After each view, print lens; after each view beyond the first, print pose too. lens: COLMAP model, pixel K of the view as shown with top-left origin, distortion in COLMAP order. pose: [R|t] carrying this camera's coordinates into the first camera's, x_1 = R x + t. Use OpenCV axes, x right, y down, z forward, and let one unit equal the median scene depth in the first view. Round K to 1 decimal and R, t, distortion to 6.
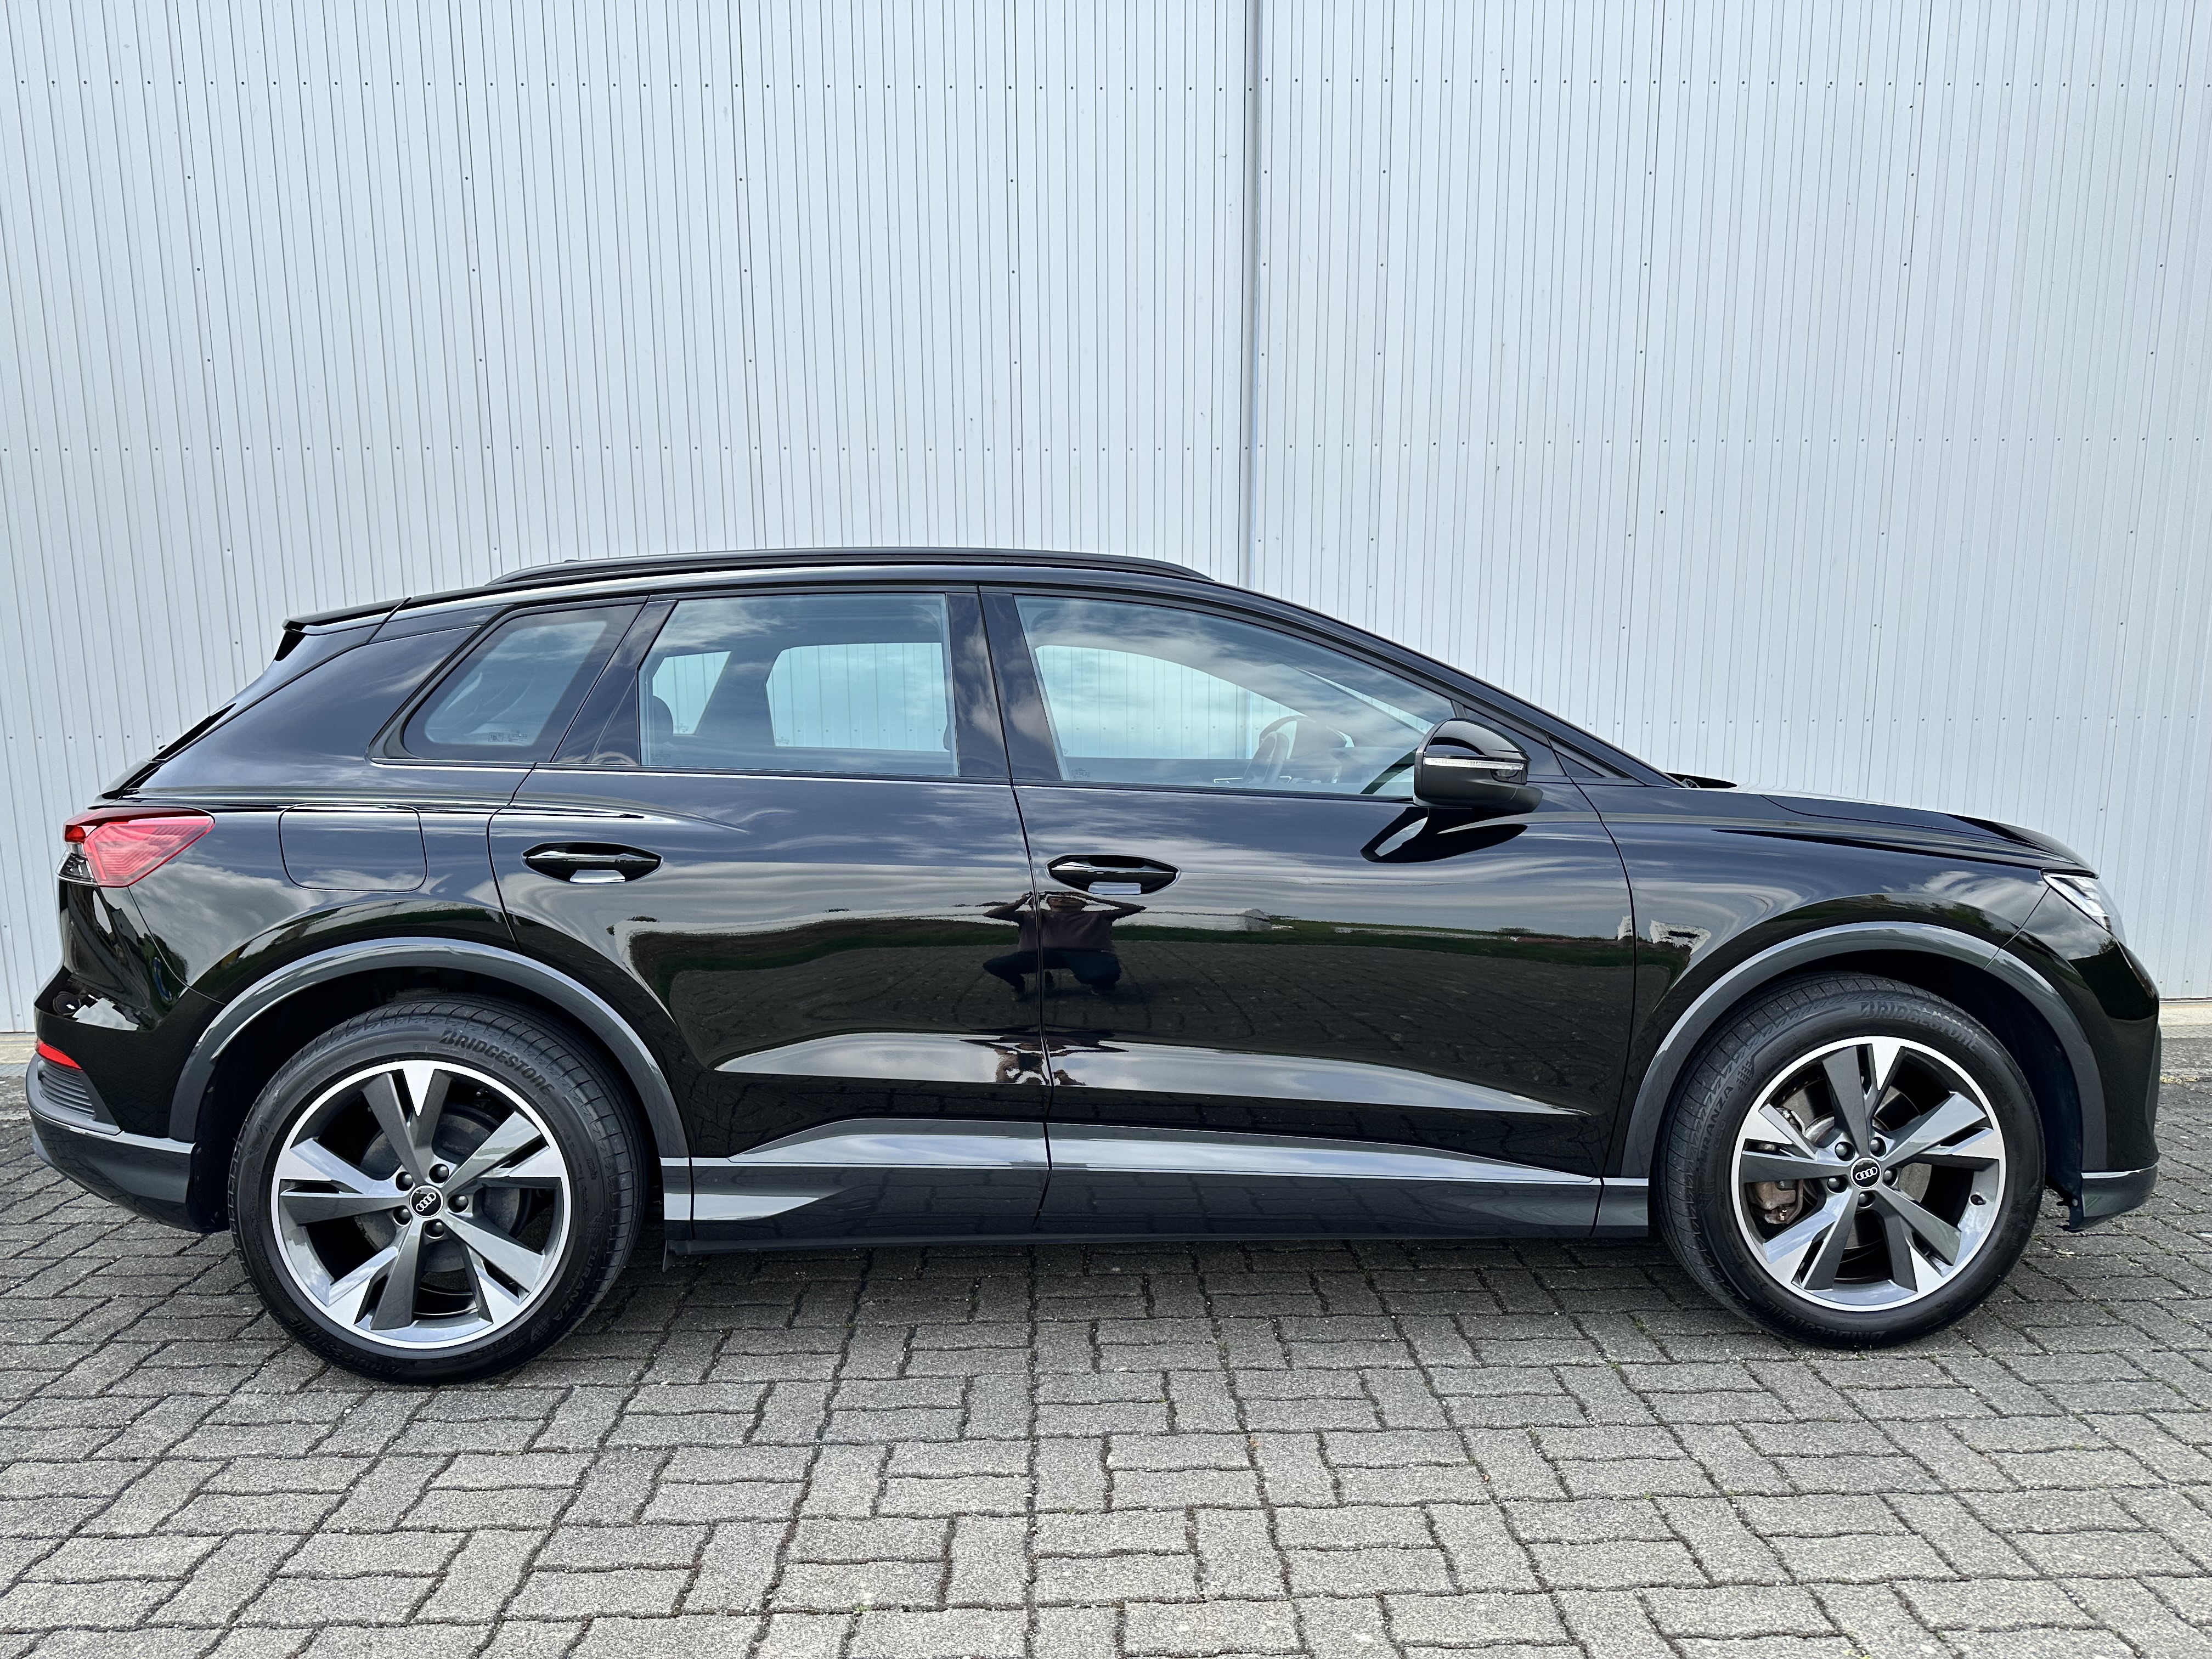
lens RADIAL K [[1499.8, 0, 1106.0], [0, 1499.8, 829.5], [0, 0, 1]] dist [0.085759, -0.142201]
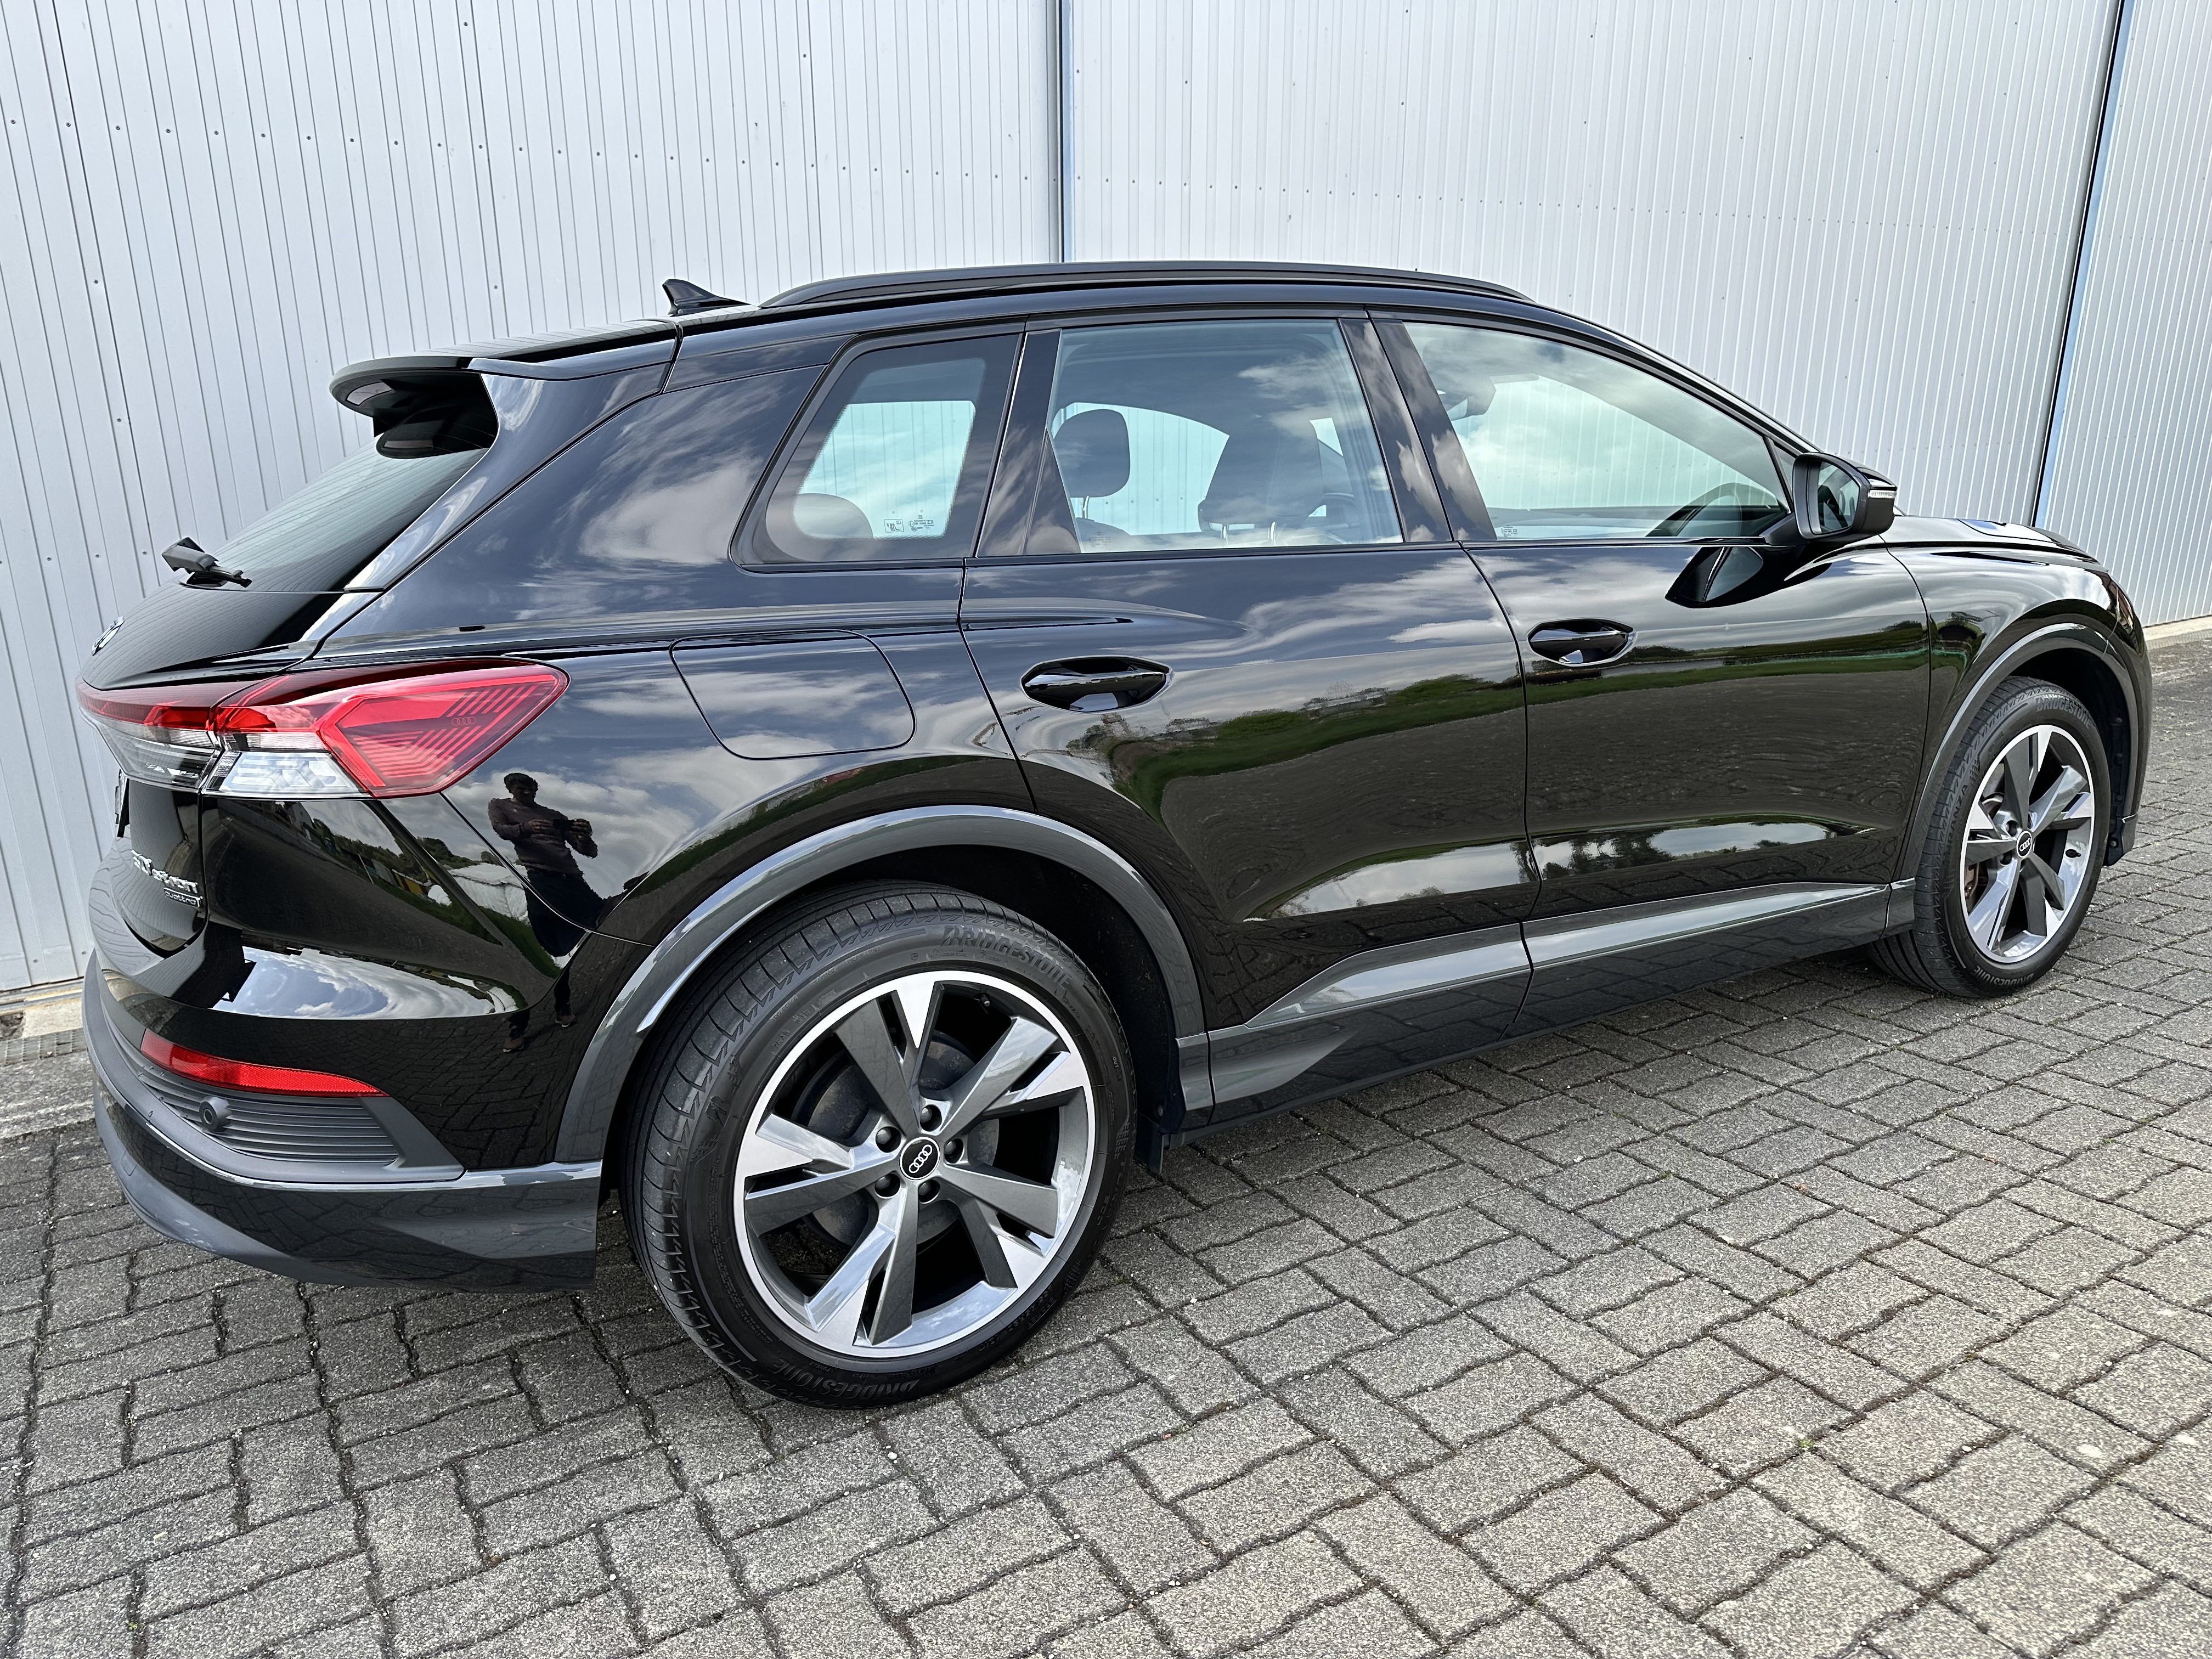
lens RADIAL K [[1499.8, 0, 1106.0], [0, 1499.8, 829.5], [0, 0, 1]] dist [0.085759, -0.142201]
pose [[0.882135, -0.141093, 0.449368, -0.673124], [0.080094, 0.985118, 0.152079, -0.018768], [-0.464137, -0.098162, 0.880307, 0.321349]]
